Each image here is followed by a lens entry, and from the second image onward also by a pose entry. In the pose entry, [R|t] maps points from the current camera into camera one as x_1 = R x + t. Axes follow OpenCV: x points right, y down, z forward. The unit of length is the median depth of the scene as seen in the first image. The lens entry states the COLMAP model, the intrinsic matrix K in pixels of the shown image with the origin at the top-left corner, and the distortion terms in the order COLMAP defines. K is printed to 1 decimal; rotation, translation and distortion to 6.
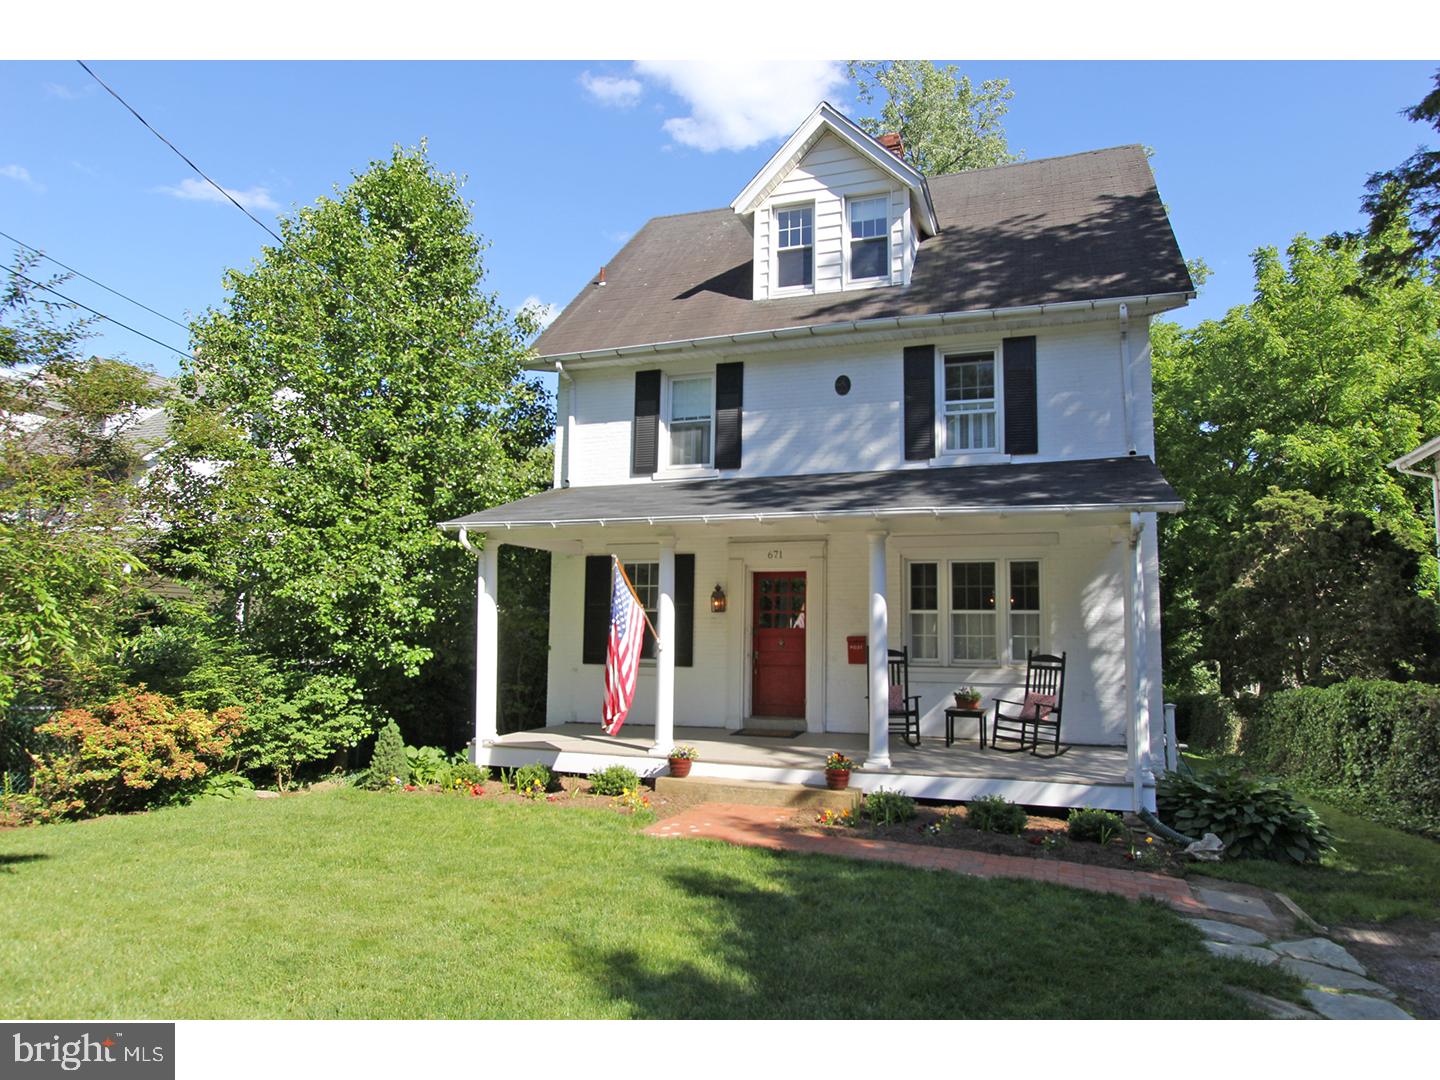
lens RADIAL K [[904.9, 0, 760.0], [0, 904.9, 484.1], [0, 0, 1]] dist [-0.010993, -0.000147]
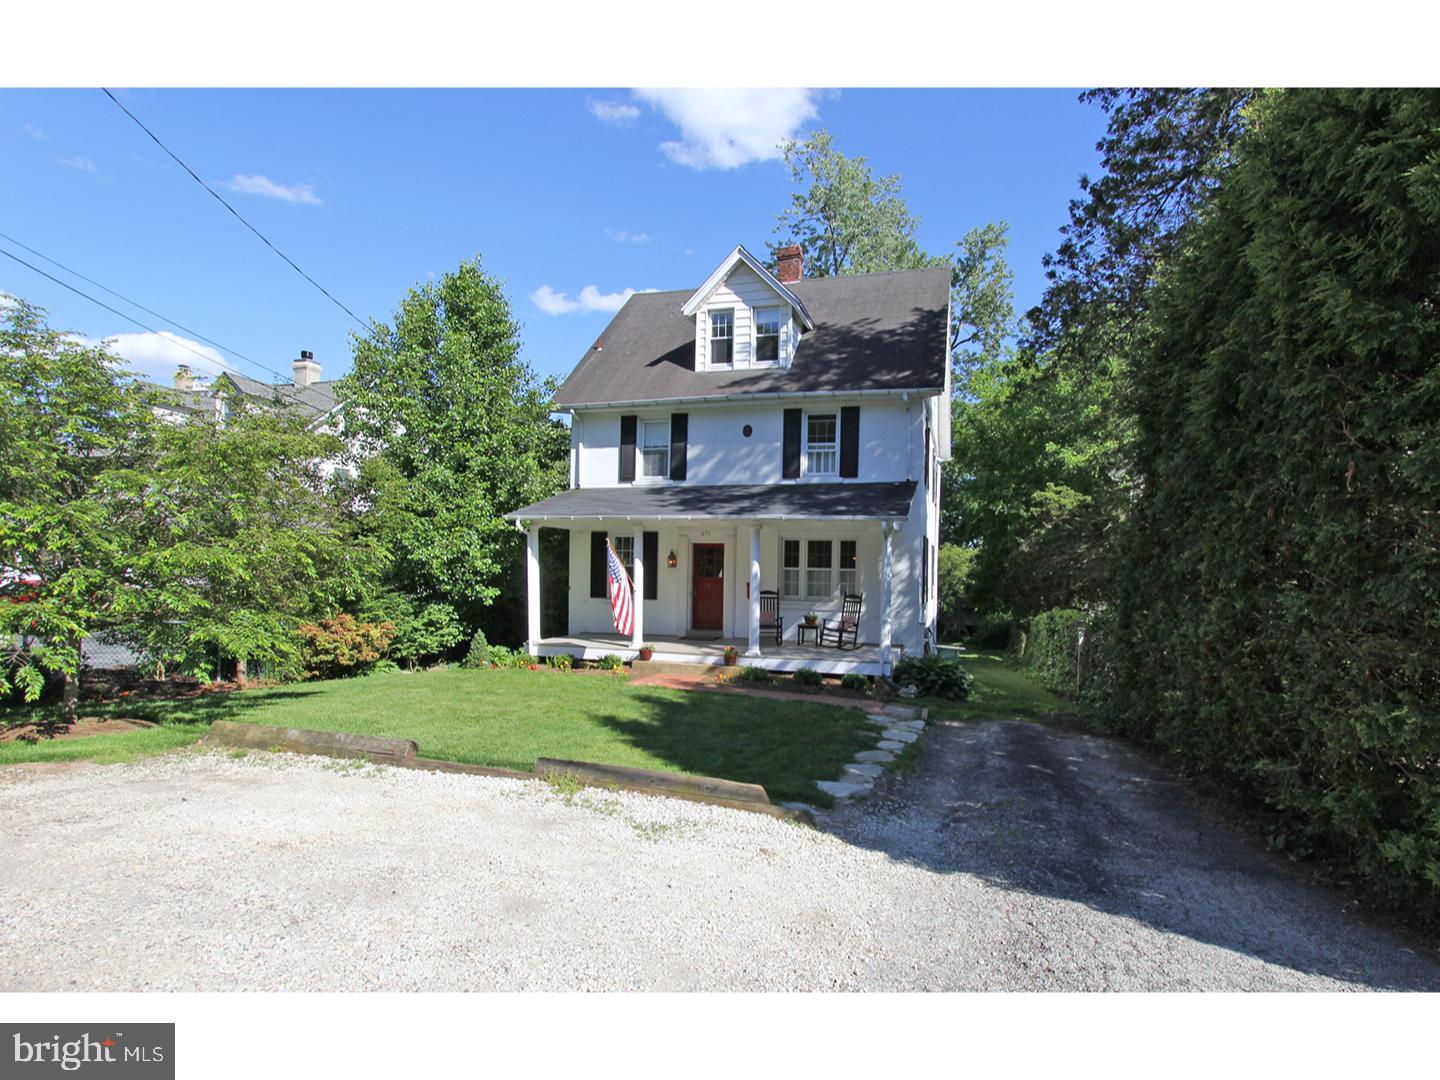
lens RADIAL K [[666.8, 0, 736.6], [0, 666.8, 540.0], [0, 0, 1]] dist [-0.009619, 0.000511]
pose [[0.999642, 0.006339, 0.025978, 0.044559], [-0.009191, 0.993756, 0.111192, -0.050353], [-0.025111, -0.111391, 0.993459, -0.234877]]
